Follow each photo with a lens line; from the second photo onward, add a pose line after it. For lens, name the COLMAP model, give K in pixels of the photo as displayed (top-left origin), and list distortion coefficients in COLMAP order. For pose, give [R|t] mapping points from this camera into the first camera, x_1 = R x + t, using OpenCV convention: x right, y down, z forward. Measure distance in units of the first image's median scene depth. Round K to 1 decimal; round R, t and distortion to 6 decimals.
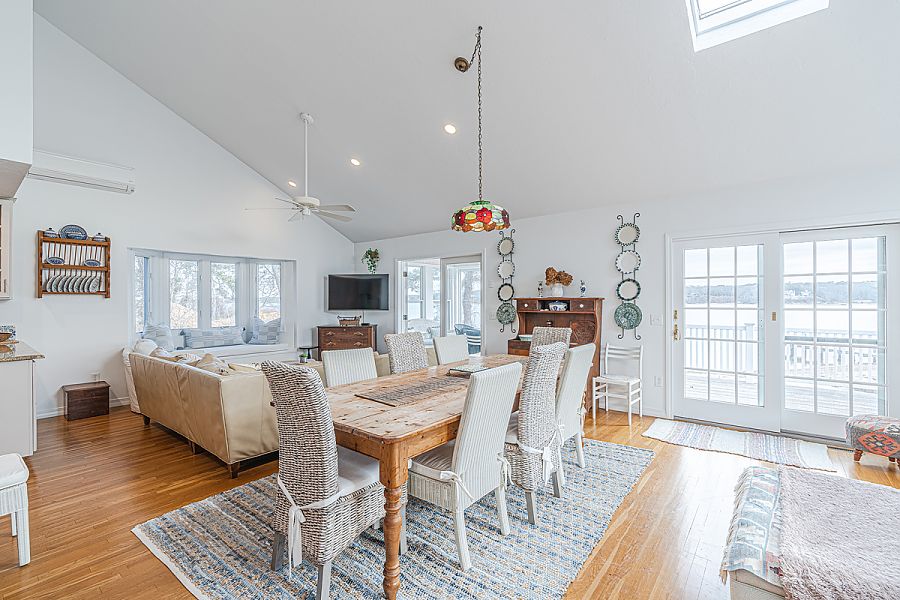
lens RADIAL K [[404.0, 0, 449.0], [0, 404.0, 296.5], [0, 0, 1]] dist [-0.011721, 0.002911]
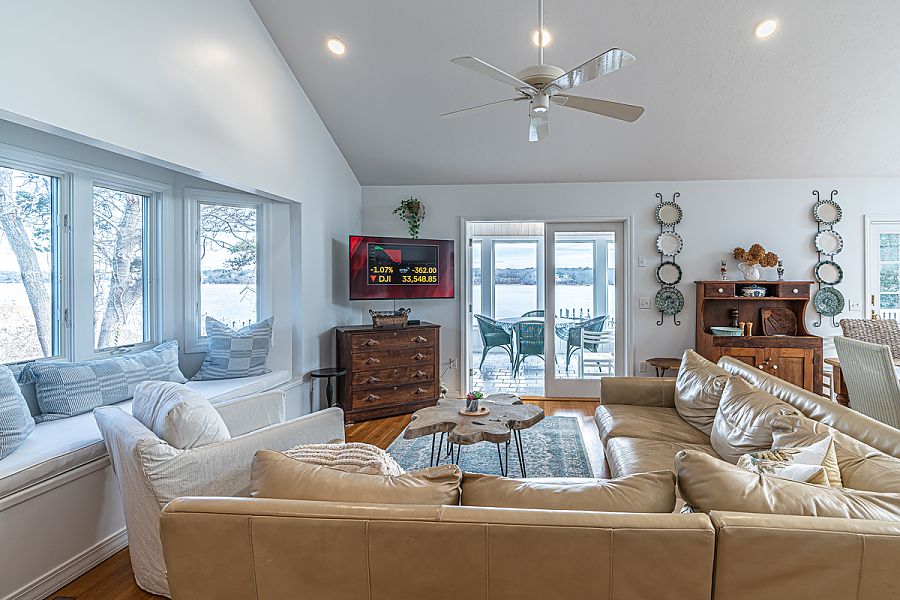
lens RADIAL K [[424.8, 0, 508.6], [0, 424.8, 278.8], [0, 0, 1]] dist [-0.000571, -0.000211]
pose [[0.824965, 0.008182, 0.565125, -0.656730], [-0.010749, 0.999941, 0.001213, 0.002910], [-0.565082, -0.007075, 0.825005, 0.577834]]
